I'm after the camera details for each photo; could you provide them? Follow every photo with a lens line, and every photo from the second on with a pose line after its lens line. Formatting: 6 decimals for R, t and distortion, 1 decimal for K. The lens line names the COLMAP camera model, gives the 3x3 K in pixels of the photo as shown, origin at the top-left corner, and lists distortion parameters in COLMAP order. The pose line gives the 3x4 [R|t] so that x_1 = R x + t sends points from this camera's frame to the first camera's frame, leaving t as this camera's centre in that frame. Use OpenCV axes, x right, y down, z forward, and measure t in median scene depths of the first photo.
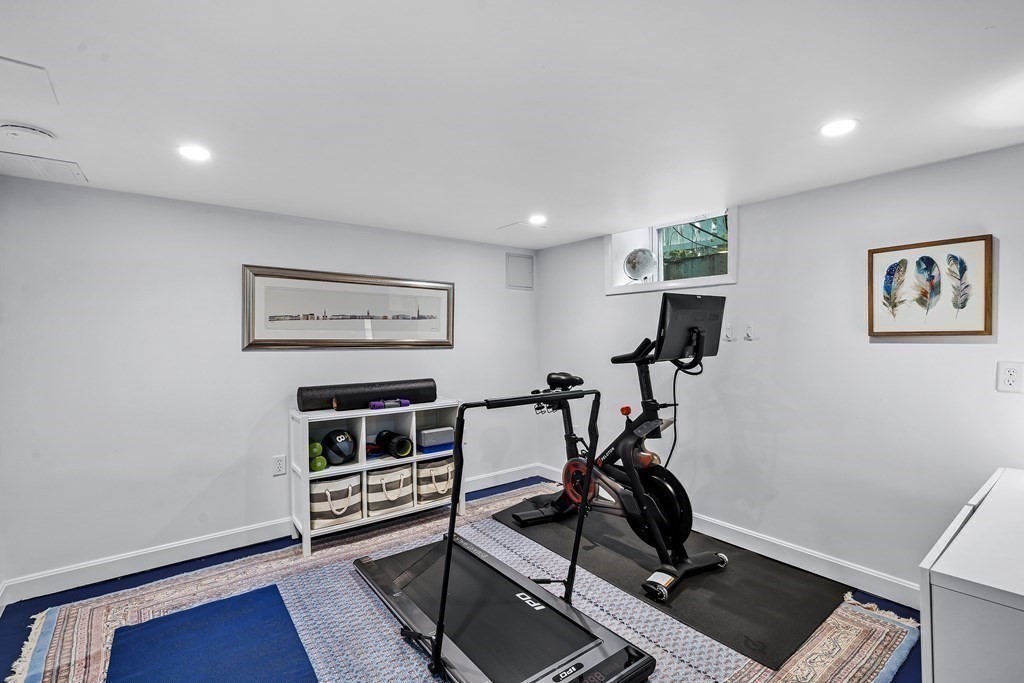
lens RADIAL K [[468.7, 0, 512.8], [0, 468.7, 342.9], [0, 0, 1]] dist [0.000331, -0.000037]
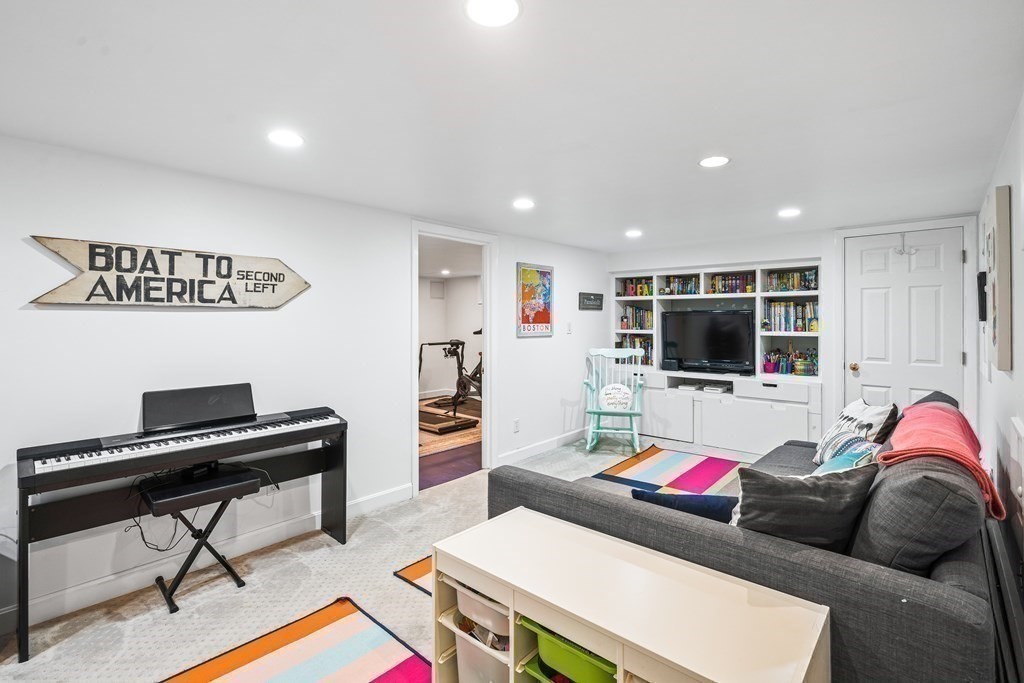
lens RADIAL K [[468.7, 0, 511.2], [0, 468.7, 330.3], [0, 0, 1]] dist [0.000331, -0.000037]
pose [[0.984421, 0.002392, 0.175808, -0.032990], [-0.004435, 0.999927, 0.011230, -0.008359], [-0.175769, -0.011834, 0.984360, -1.315985]]
